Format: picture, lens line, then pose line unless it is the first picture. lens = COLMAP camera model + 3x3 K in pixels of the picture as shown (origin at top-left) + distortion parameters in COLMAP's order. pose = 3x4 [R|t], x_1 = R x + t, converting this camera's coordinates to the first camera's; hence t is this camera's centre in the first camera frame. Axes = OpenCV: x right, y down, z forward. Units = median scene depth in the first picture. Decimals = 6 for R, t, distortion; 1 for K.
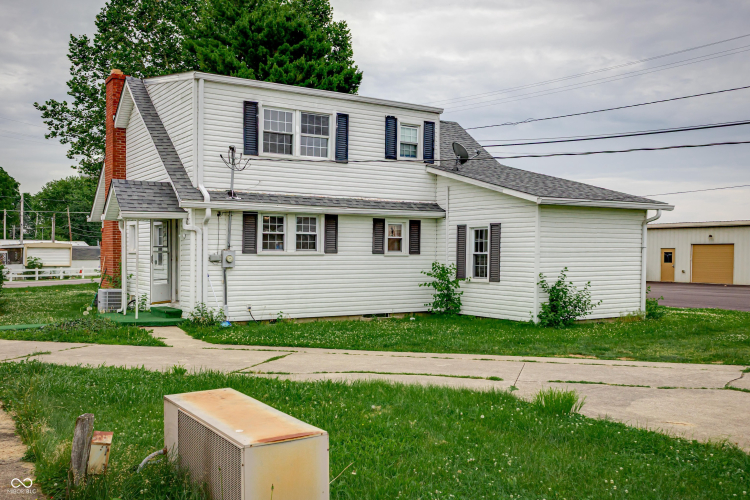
lens RADIAL K [[708.8, 0, 375.2], [0, 708.8, 250.1], [0, 0, 1]] dist [0.002758, 0.000502]
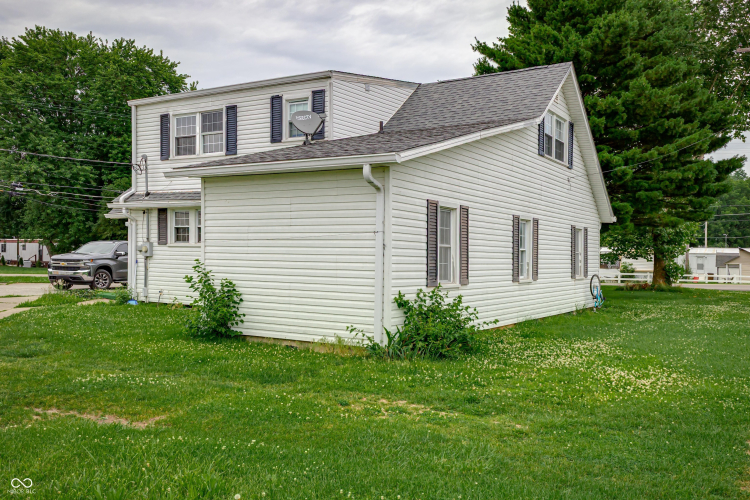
lens RADIAL K [[685.2, 0, 375.0], [0, 685.2, 250.0], [0, 0, 1]] dist [-0.005097, -0.003465]
pose [[0.431843, -0.001584, -0.901947, 0.947944], [-0.012440, 0.999893, -0.007712, 0.016835], [0.901863, 0.014551, 0.431777, 0.797721]]
